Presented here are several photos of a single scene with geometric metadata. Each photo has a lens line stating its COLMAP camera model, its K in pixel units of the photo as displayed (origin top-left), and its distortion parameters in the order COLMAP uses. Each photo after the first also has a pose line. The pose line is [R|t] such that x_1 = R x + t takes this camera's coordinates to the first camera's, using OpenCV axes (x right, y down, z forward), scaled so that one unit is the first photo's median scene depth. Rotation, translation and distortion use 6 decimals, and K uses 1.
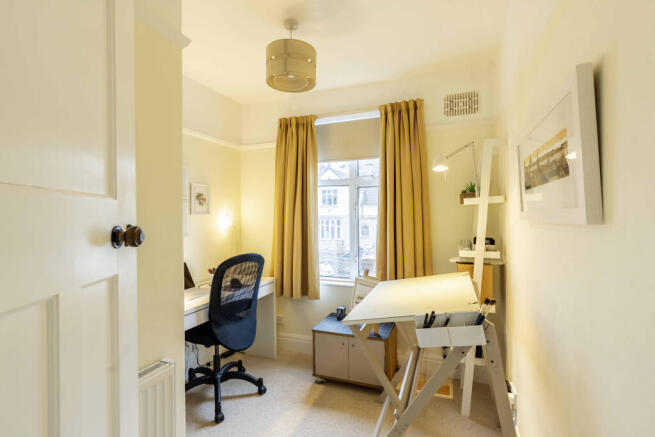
lens RADIAL K [[319.3, 0, 327.5], [0, 319.3, 218.5], [0, 0, 1]] dist [0.000711, 0.000042]
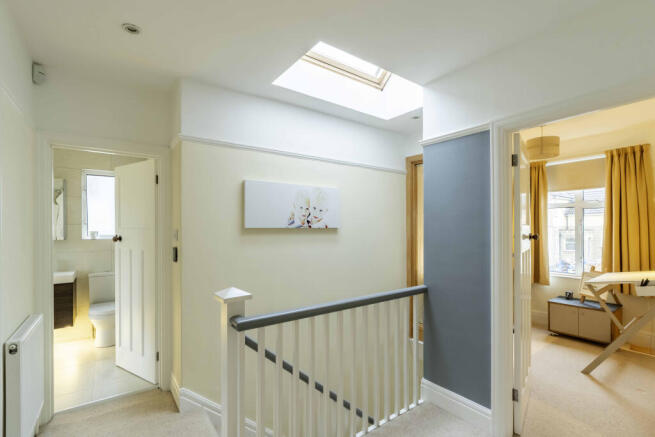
lens RADIAL K [[304.7, 0, 327.8], [0, 304.7, 228.2], [0, 0, 1]] dist [-0.002743, 0.013007]
pose [[0.847302, 0.003173, -0.531102, -0.160180], [-0.009221, 0.999919, -0.008738, 0.012564], [0.531031, 0.012301, 0.847263, -0.820084]]
